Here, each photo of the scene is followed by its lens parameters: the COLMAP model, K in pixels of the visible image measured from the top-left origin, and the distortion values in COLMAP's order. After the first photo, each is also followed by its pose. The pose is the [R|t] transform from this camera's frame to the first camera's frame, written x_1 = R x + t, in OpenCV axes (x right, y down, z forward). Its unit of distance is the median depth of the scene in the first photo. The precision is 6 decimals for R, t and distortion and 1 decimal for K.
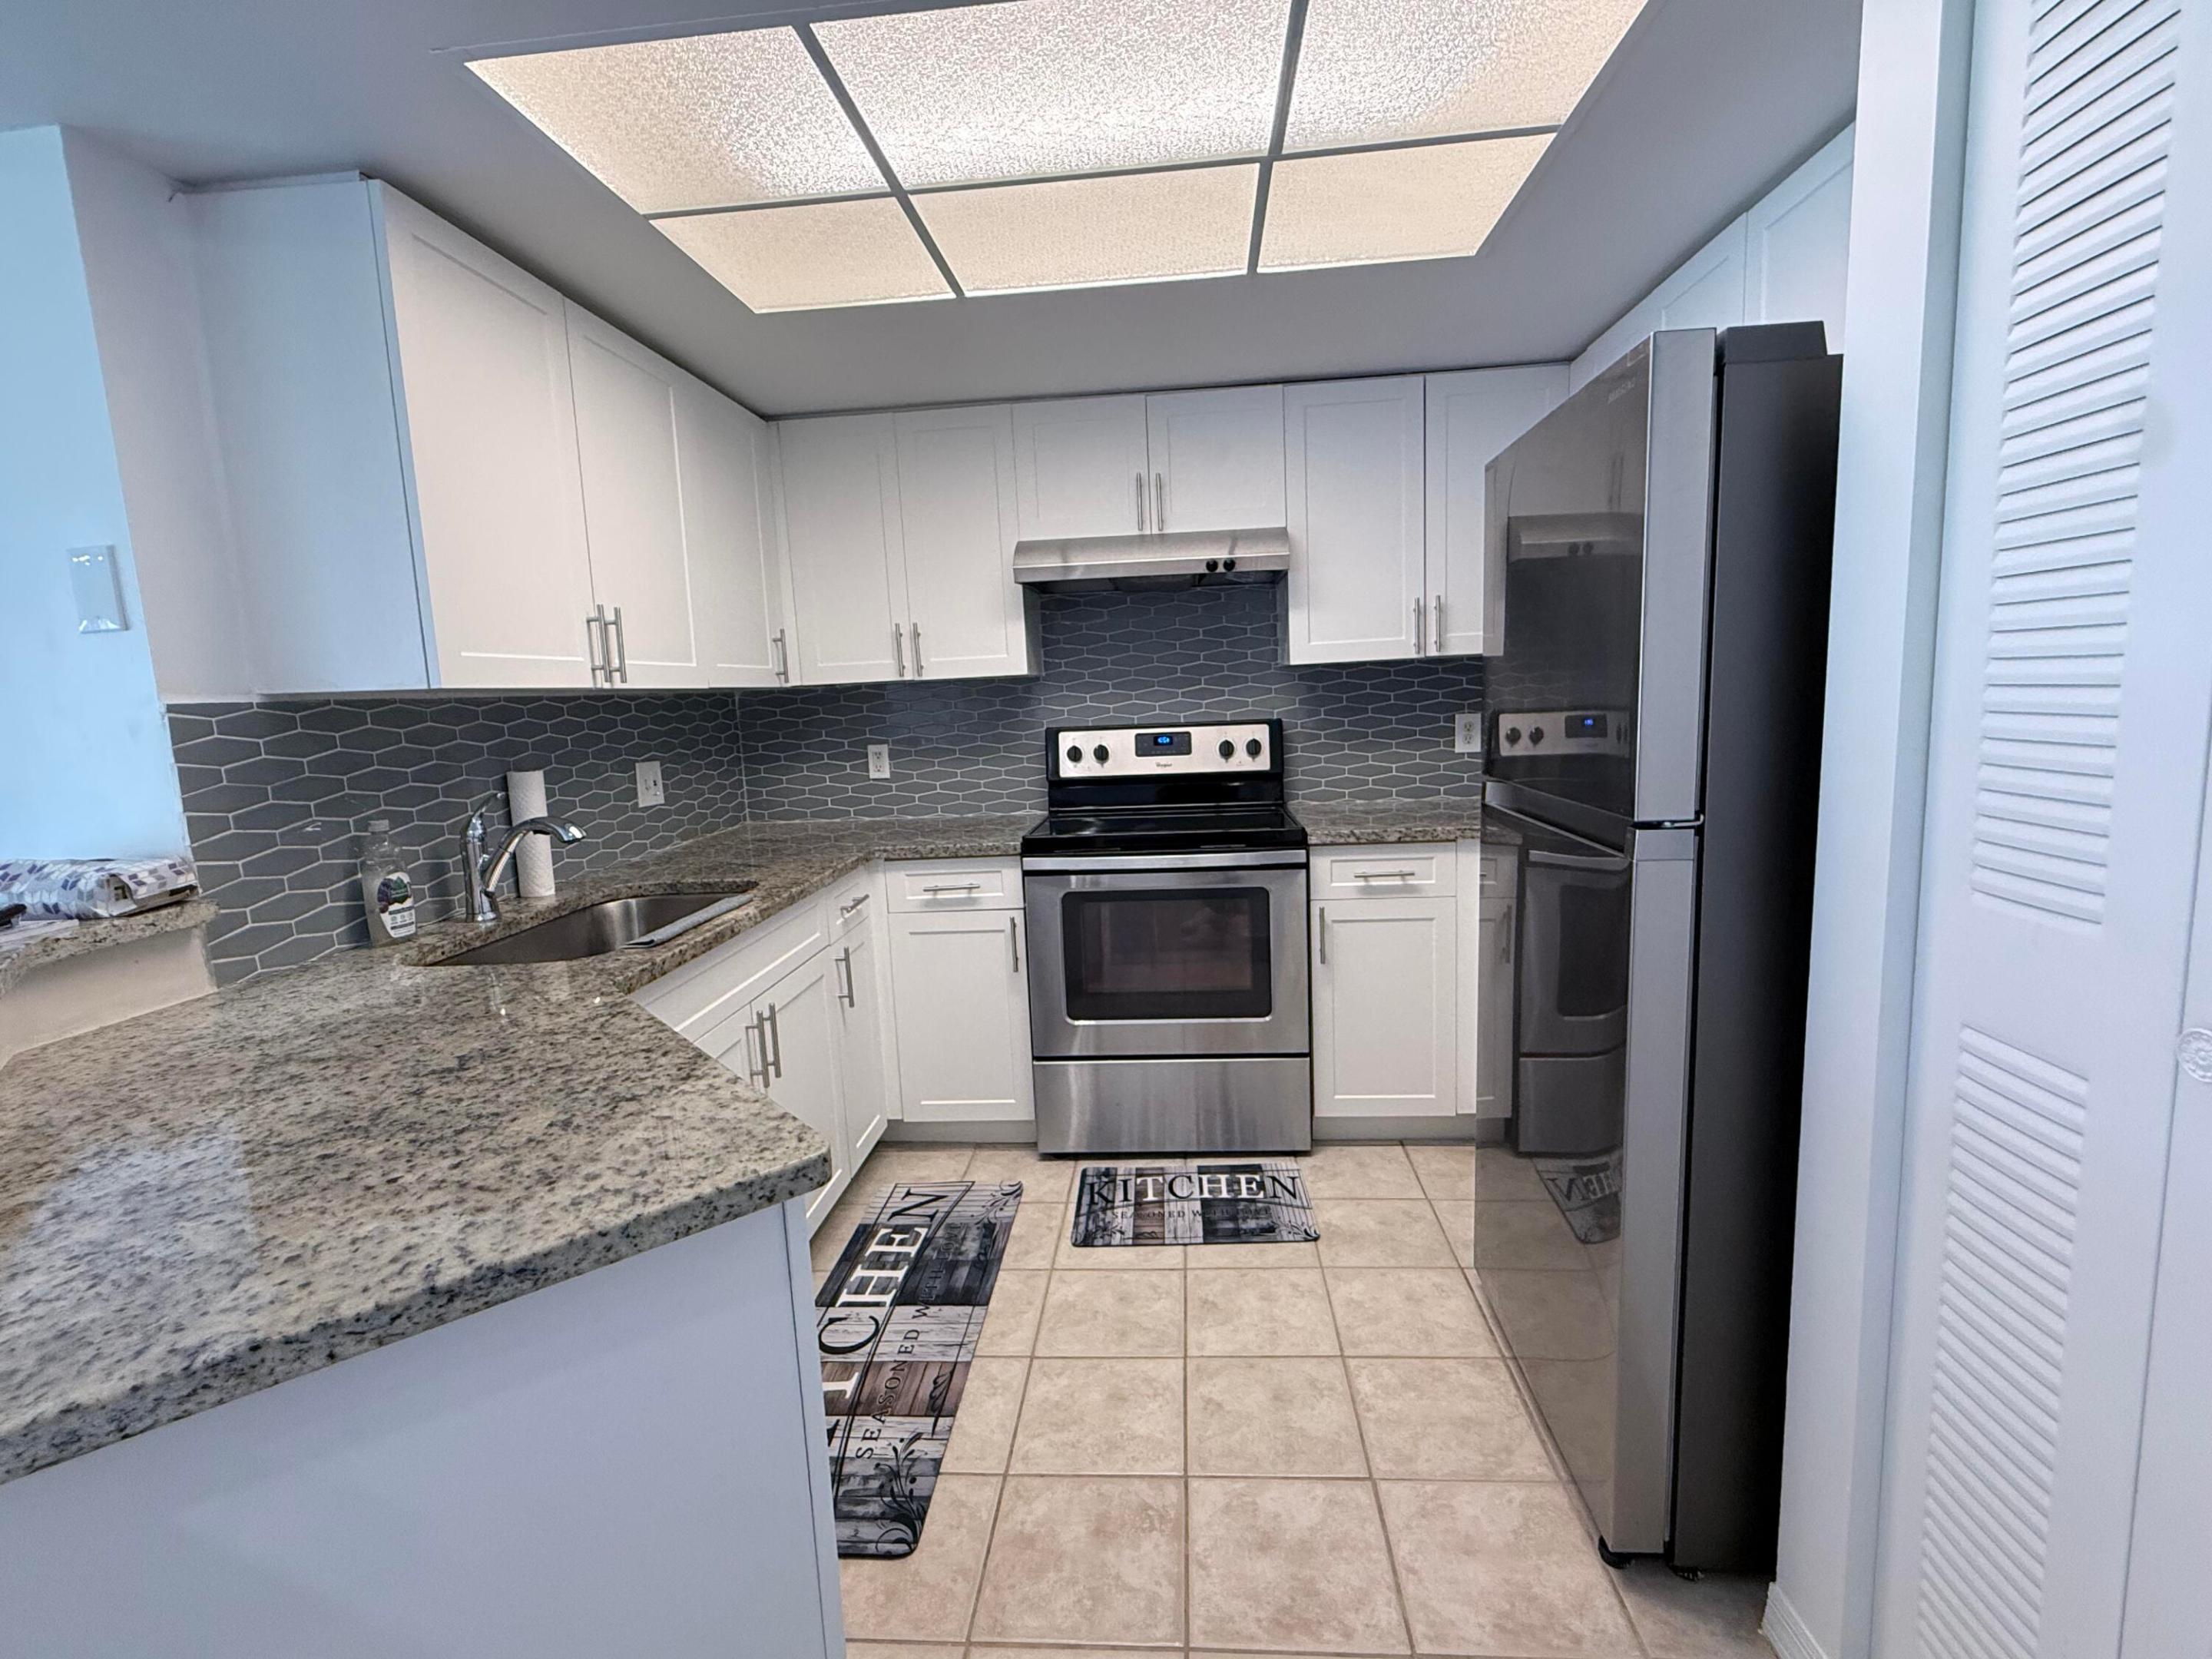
lens RADIAL K [[1027.1, 0, 1106.9], [0, 1027.1, 833.2], [0, 0, 1]] dist [0.001406, -0.000241]
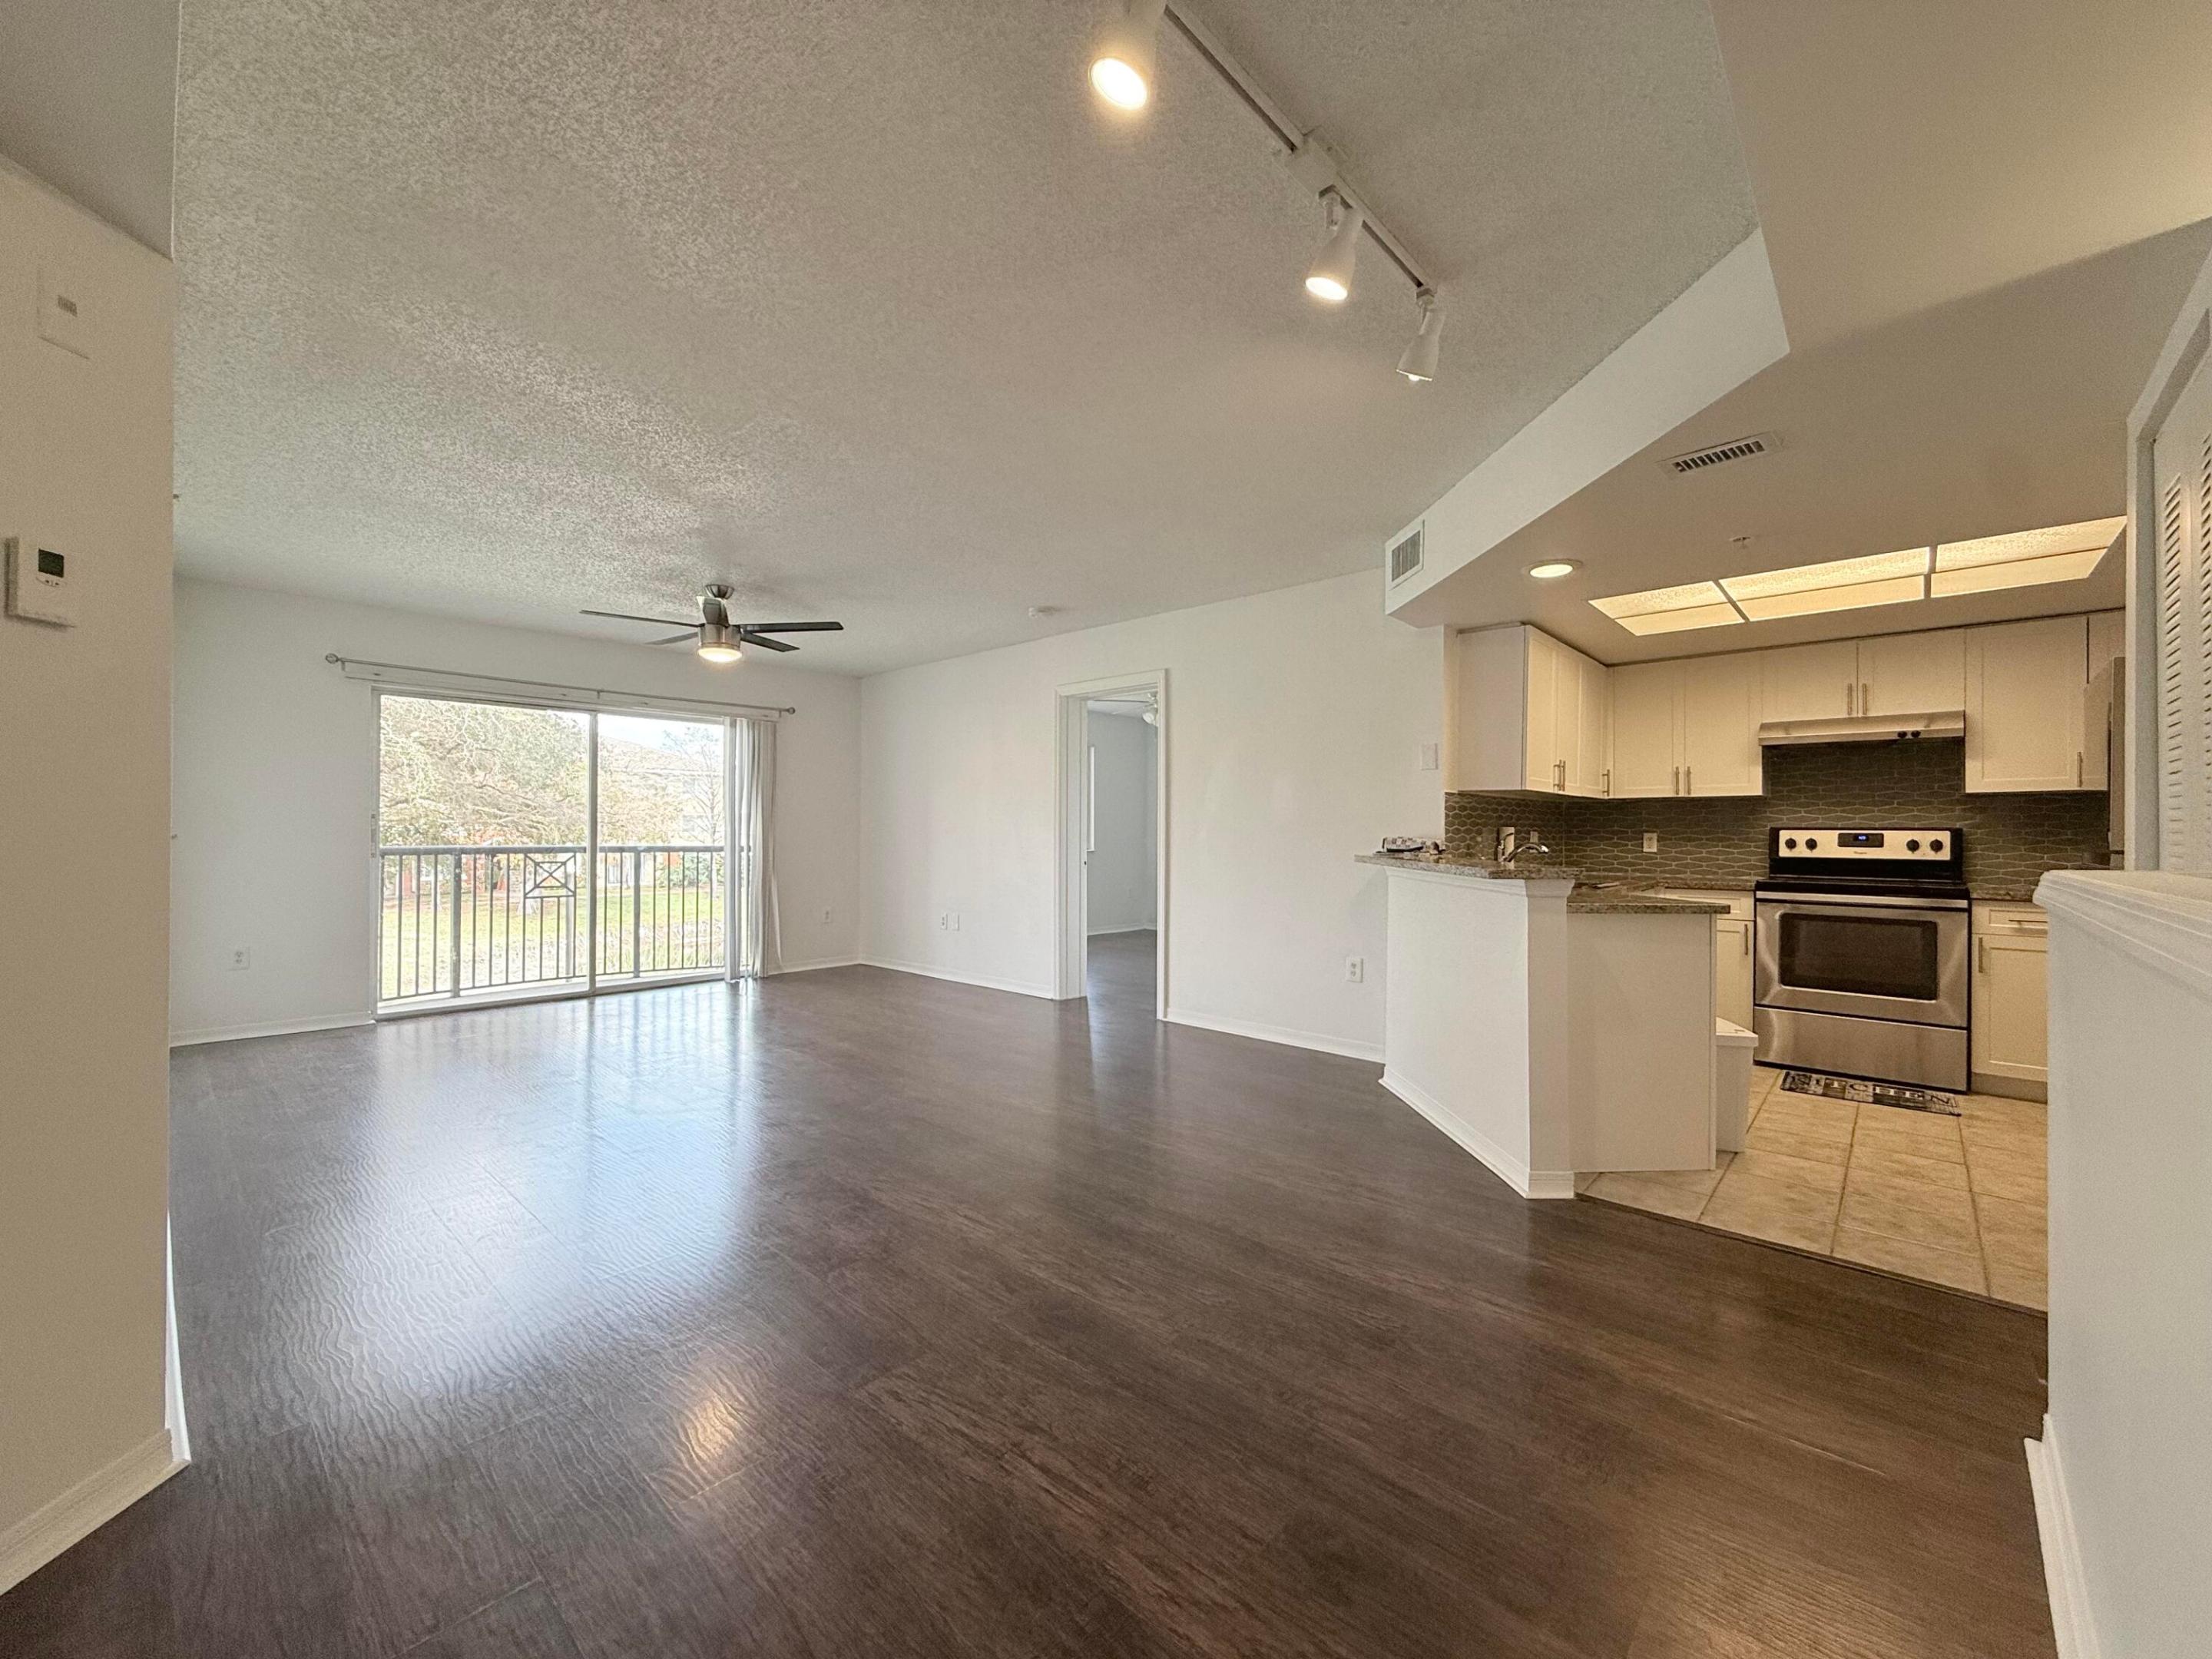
lens RADIAL K [[880.1, 0, 1099.1], [0, 880.1, 828.7], [0, 0, 1]] dist [0.000606, -0.000378]
pose [[0.782860, 0.047808, -0.620358, -0.028136], [-0.126103, 0.988543, -0.082953, 0.179906], [0.609285, 0.143170, 0.779919, -0.910620]]
